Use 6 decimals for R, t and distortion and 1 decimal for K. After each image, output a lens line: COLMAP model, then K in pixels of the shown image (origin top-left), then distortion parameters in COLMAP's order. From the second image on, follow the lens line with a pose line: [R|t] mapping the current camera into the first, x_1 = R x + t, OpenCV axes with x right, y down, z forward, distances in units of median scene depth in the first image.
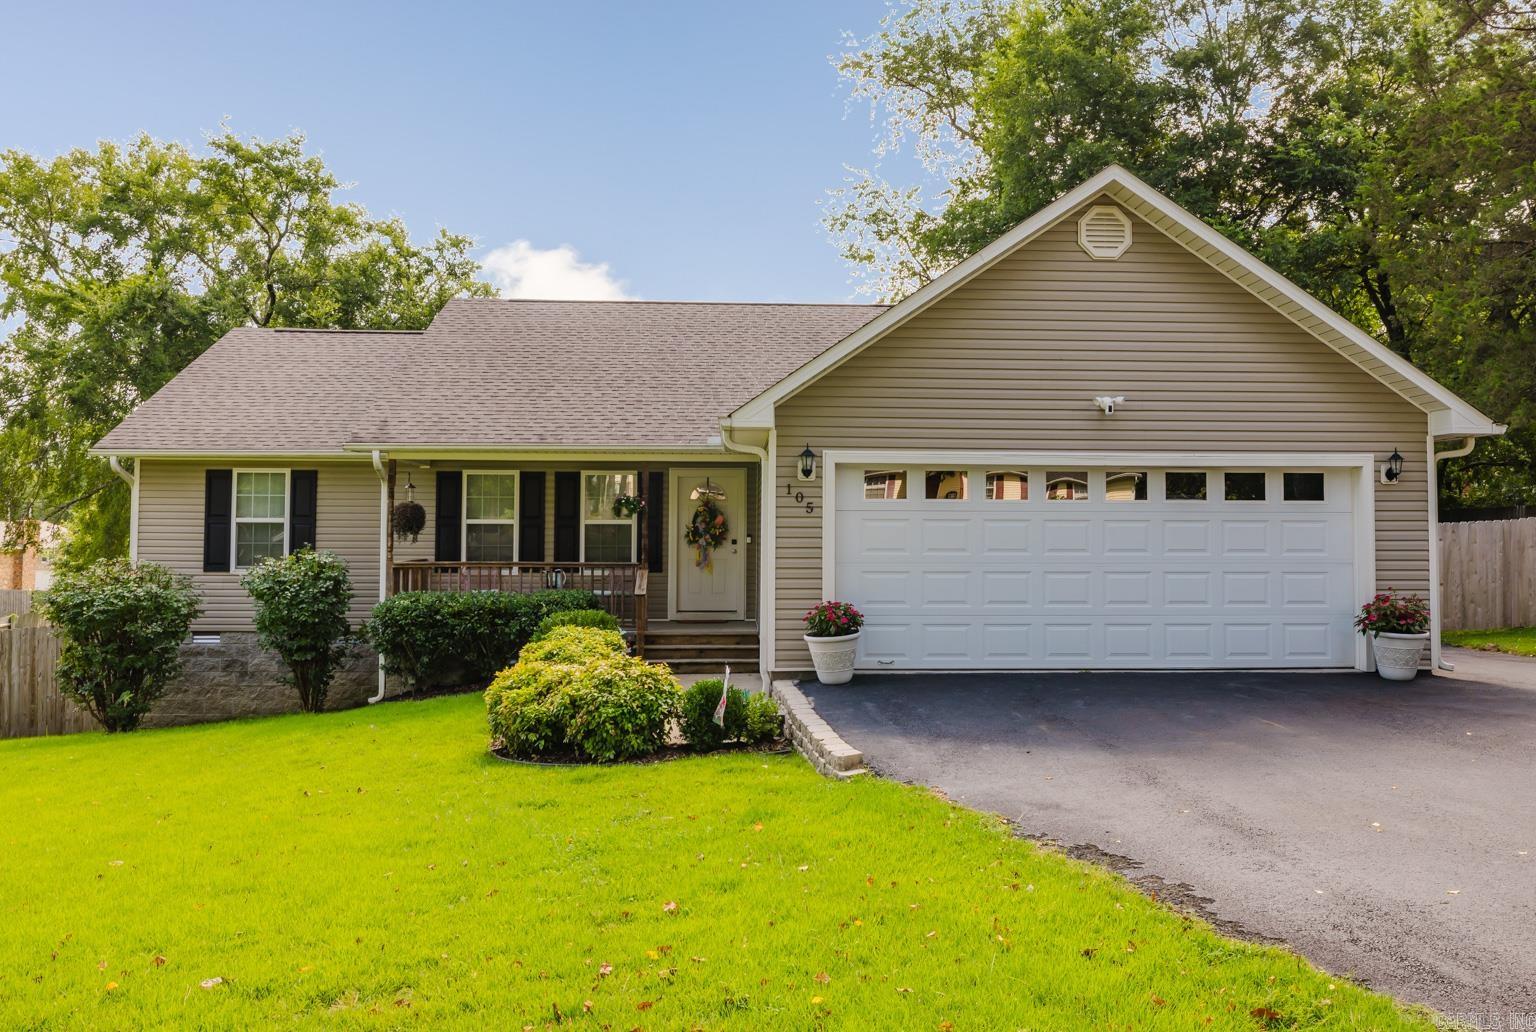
lens RADIAL K [[1208.0, 0, 768.0], [0, 1208.0, 516.0], [0, 0, 1]] dist [0.003092, 0.006741]
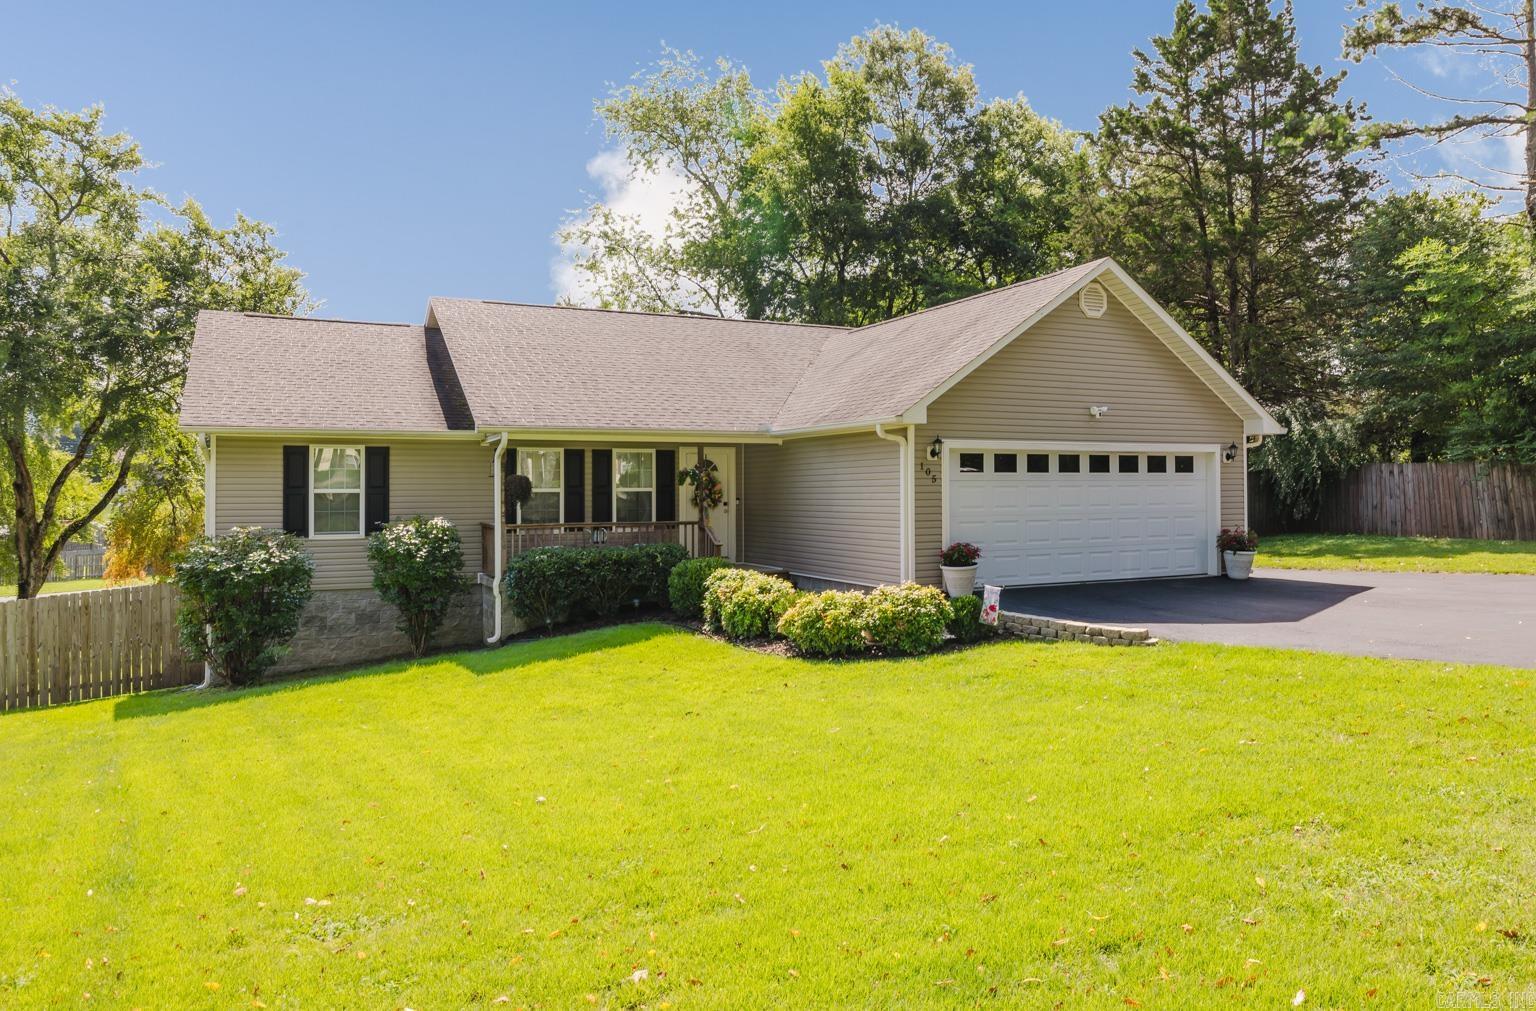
lens RADIAL K [[1001.3, 0, 768.0], [0, 1001.3, 505.5], [0, 0, 1]] dist [0.030867, -0.000763]
pose [[0.921853, -0.015299, 0.387237, -0.414194], [0.005851, 0.999656, 0.025566, -0.004812], [-0.387495, -0.021302, 0.921626, -0.022869]]
